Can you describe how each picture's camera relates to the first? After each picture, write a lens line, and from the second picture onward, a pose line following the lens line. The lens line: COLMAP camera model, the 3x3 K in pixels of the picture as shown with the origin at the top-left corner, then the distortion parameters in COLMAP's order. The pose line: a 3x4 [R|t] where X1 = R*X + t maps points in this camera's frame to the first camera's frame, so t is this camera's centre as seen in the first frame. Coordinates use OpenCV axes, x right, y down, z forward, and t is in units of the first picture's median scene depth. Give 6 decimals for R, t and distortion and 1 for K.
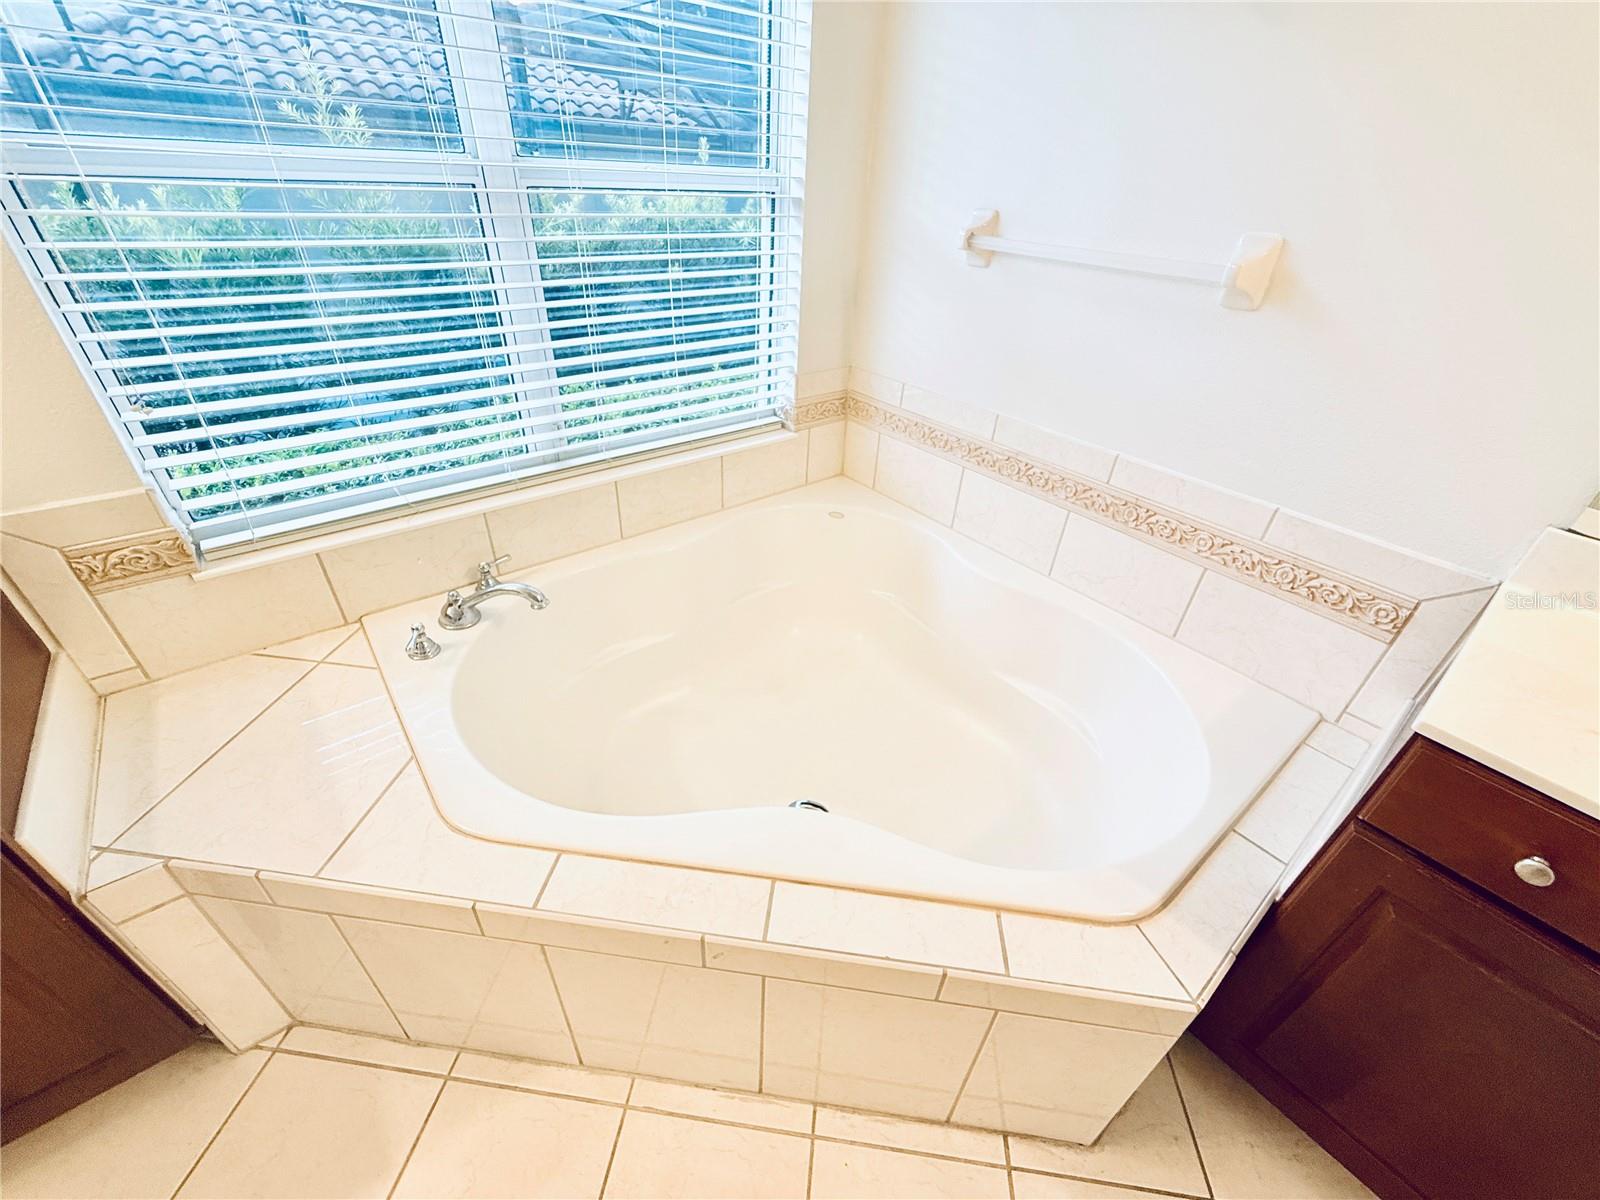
lens RADIAL K [[641.9, 0, 796.0], [0, 641.9, 601.9], [0, 0, 1]] dist [-0.001451, 0.000065]
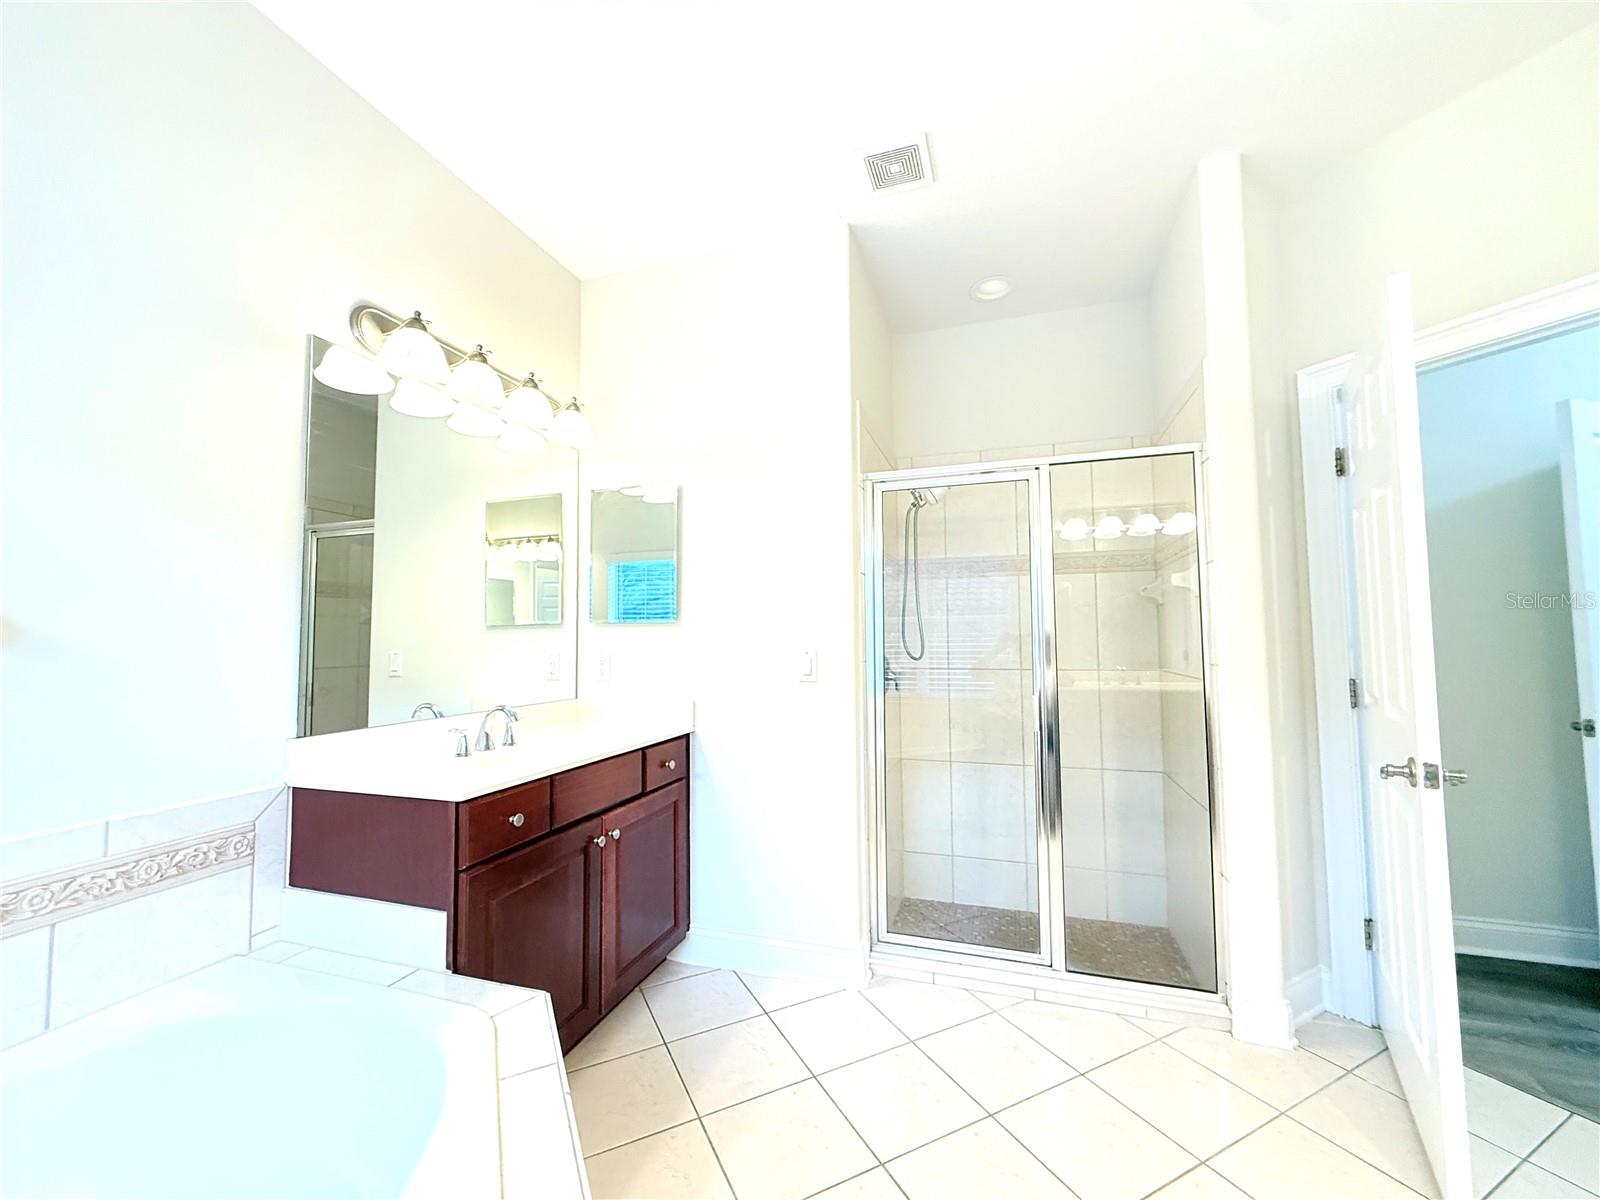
lens RADIAL K [[641.9, 0, 796.0], [0, 641.9, 601.9], [0, 0, 1]] dist [-0.001451, 0.000065]
pose [[-0.544603, 0.008947, 0.838646, -0.664918], [0.457742, 0.841052, 0.288277, -0.221881], [-0.702766, 0.540880, -0.462135, 0.503956]]
